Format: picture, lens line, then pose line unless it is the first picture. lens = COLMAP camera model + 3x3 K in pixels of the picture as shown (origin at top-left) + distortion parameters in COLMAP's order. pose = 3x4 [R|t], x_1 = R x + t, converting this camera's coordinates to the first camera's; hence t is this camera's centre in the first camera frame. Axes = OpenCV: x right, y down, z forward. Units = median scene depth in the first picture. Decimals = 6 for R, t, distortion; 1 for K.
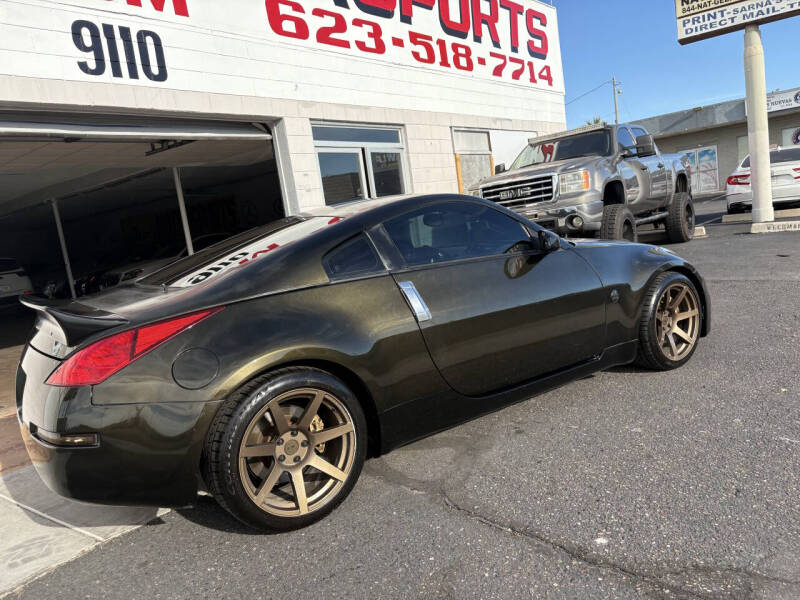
lens RADIAL K [[606.9, 0, 409.4], [0, 606.9, 303.2], [0, 0, 1]] dist [0.050634, -0.058427]
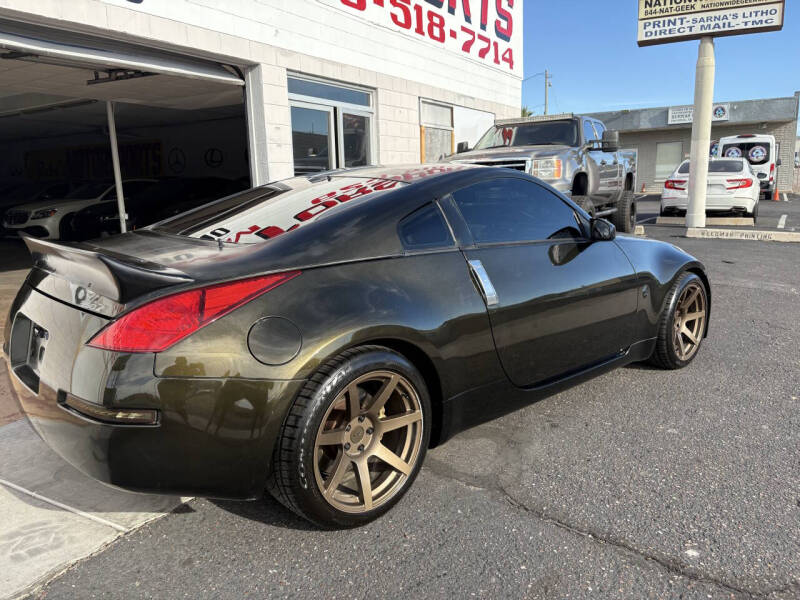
lens RADIAL K [[606.9, 0, 401.7], [0, 606.9, 293.8], [0, 0, 1]] dist [0.050634, -0.058427]
pose [[0.986496, 0.086463, 0.139103, -0.093322], [-0.090842, 0.995541, 0.025430, 0.000754], [-0.136284, -0.037723, 0.989951, 0.040022]]
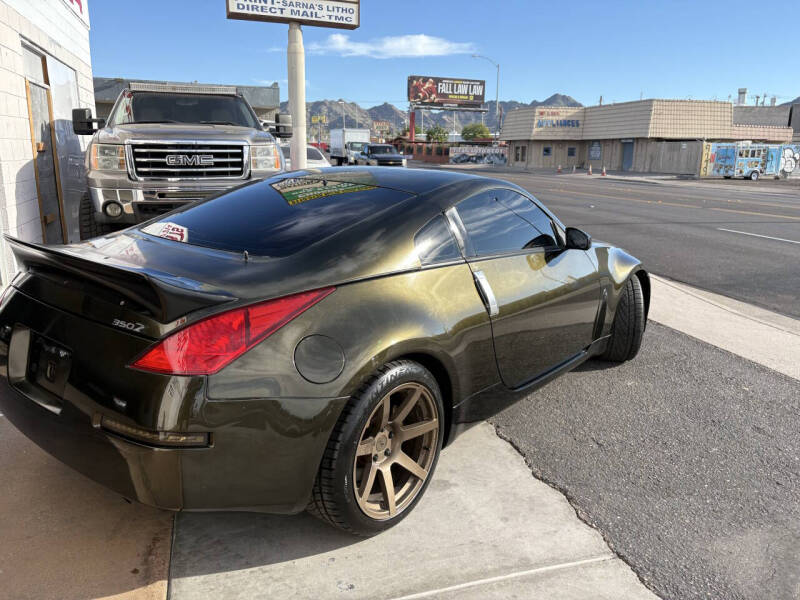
lens RADIAL K [[606.9, 0, 400.0], [0, 606.9, 296.7], [0, 0, 1]] dist [0.050634, -0.058427]
pose [[0.562143, -0.046292, 0.825744, -0.344753], [0.022437, 0.998918, 0.040726, -0.045595], [-0.826736, -0.004367, 0.562573, 0.426696]]
